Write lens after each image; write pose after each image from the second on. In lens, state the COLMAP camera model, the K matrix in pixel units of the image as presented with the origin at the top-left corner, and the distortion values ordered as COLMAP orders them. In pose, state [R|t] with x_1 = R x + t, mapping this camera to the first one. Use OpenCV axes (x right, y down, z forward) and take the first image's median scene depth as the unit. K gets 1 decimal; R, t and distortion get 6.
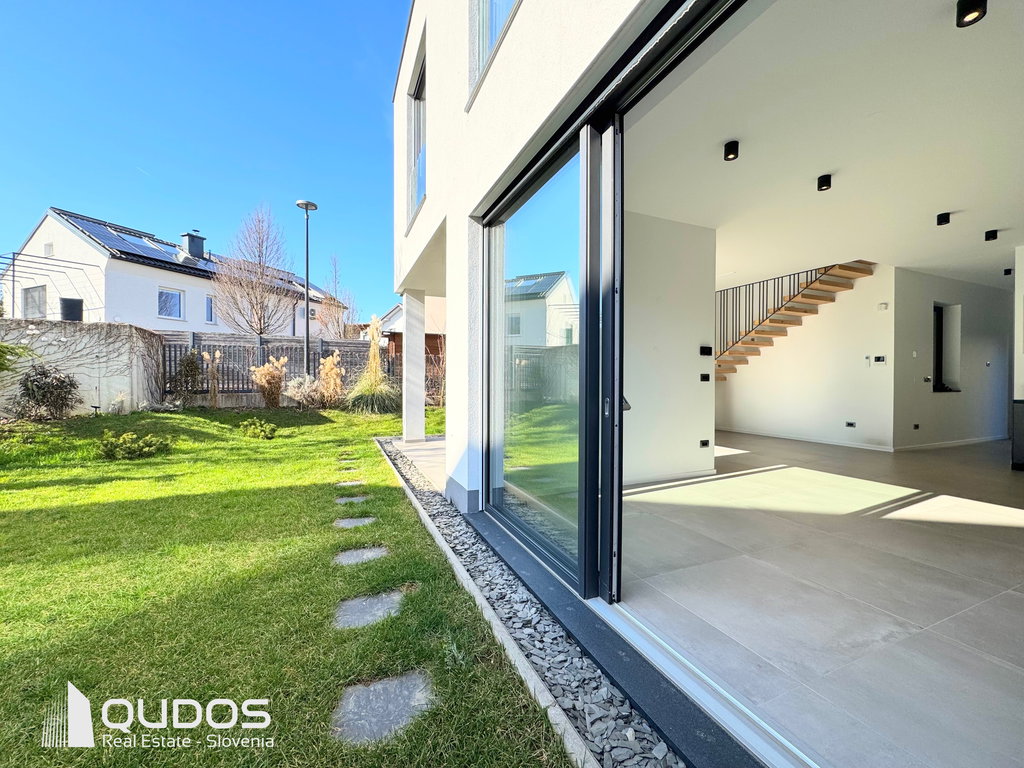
lens RADIAL K [[411.4, 0, 512.0], [0, 411.4, 384.0], [0, 0, 1]] dist [-0.002774, -0.000292]
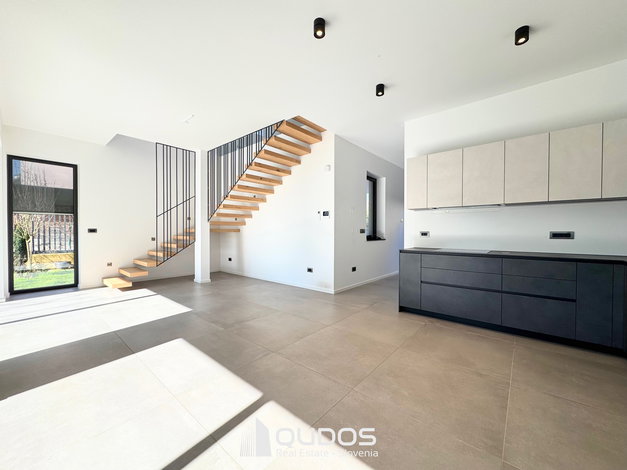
lens RADIAL K [[250.5, 0, 313.5], [0, 250.5, 235.0], [0, 0, 1]] dist [-0.001305, 0.000082]
pose [[0.895976, -0.005878, 0.444064, 0.537863], [0.003341, 0.999973, 0.006494, -0.005047], [-0.444090, -0.004335, 0.895972, 0.372832]]
